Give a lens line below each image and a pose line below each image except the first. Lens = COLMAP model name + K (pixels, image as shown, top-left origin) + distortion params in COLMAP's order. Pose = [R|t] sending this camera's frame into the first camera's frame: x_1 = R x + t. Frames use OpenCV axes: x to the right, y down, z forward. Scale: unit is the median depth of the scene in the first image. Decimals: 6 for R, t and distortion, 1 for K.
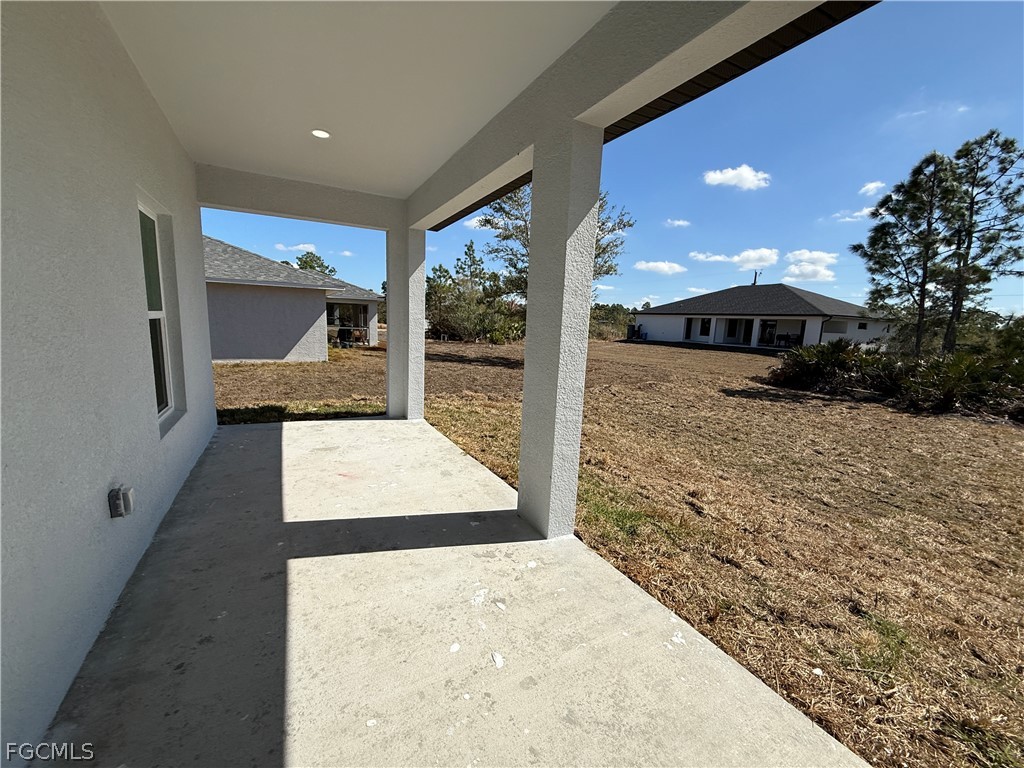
lens RADIAL K [[408.0, 0, 510.2], [0, 408.0, 385.3], [0, 0, 1]] dist [-0.000793, -0.000089]
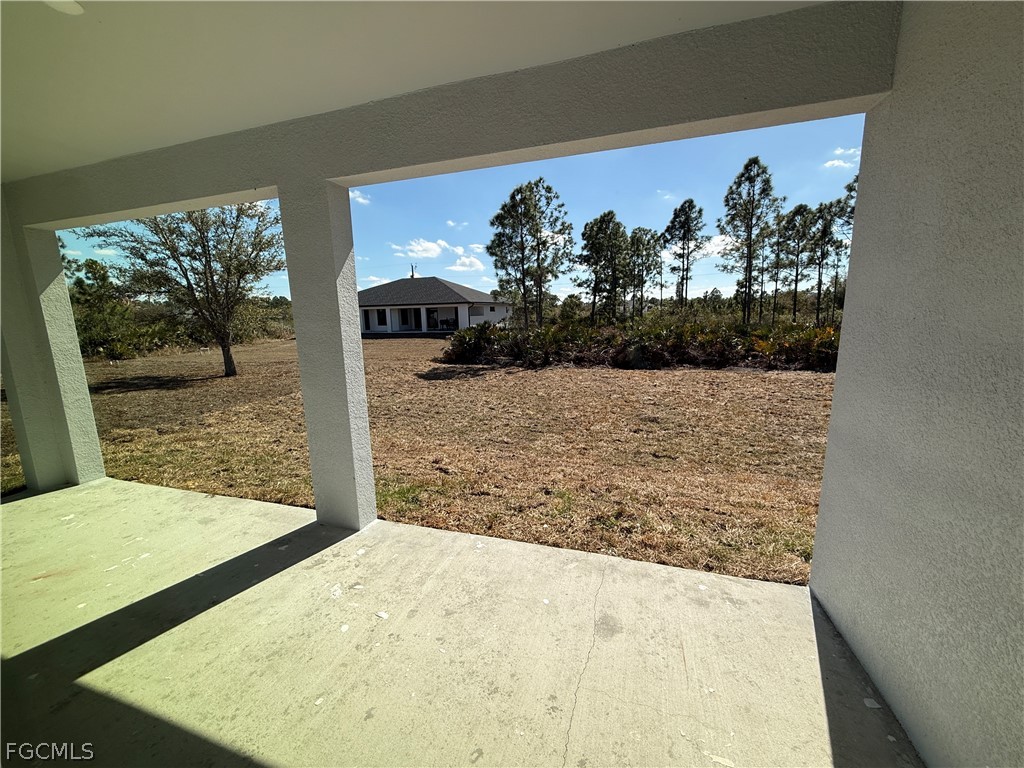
lens RADIAL K [[408.0, 0, 510.2], [0, 408.0, 385.3], [0, 0, 1]] dist [-0.000793, -0.000089]
pose [[0.724034, -0.177713, 0.666478, -0.146535], [0.161415, 0.983064, 0.086775, -0.032172], [-0.670612, 0.044751, 0.740457, -0.087458]]
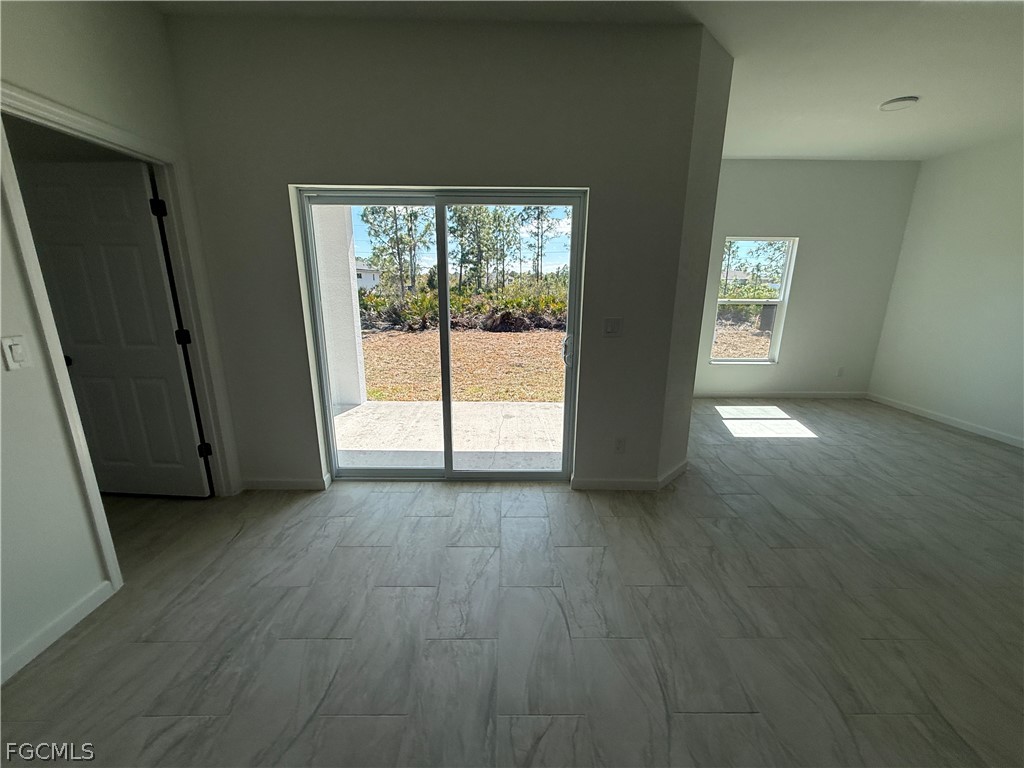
lens RADIAL K [[408.0, 0, 510.2], [0, 408.0, 385.3], [0, 0, 1]] dist [-0.000793, -0.000089]
pose [[0.467393, -0.251997, 0.847373, -0.587674], [0.150208, 0.967213, 0.204784, -0.004418], [-0.871195, 0.031568, 0.489920, -0.288920]]
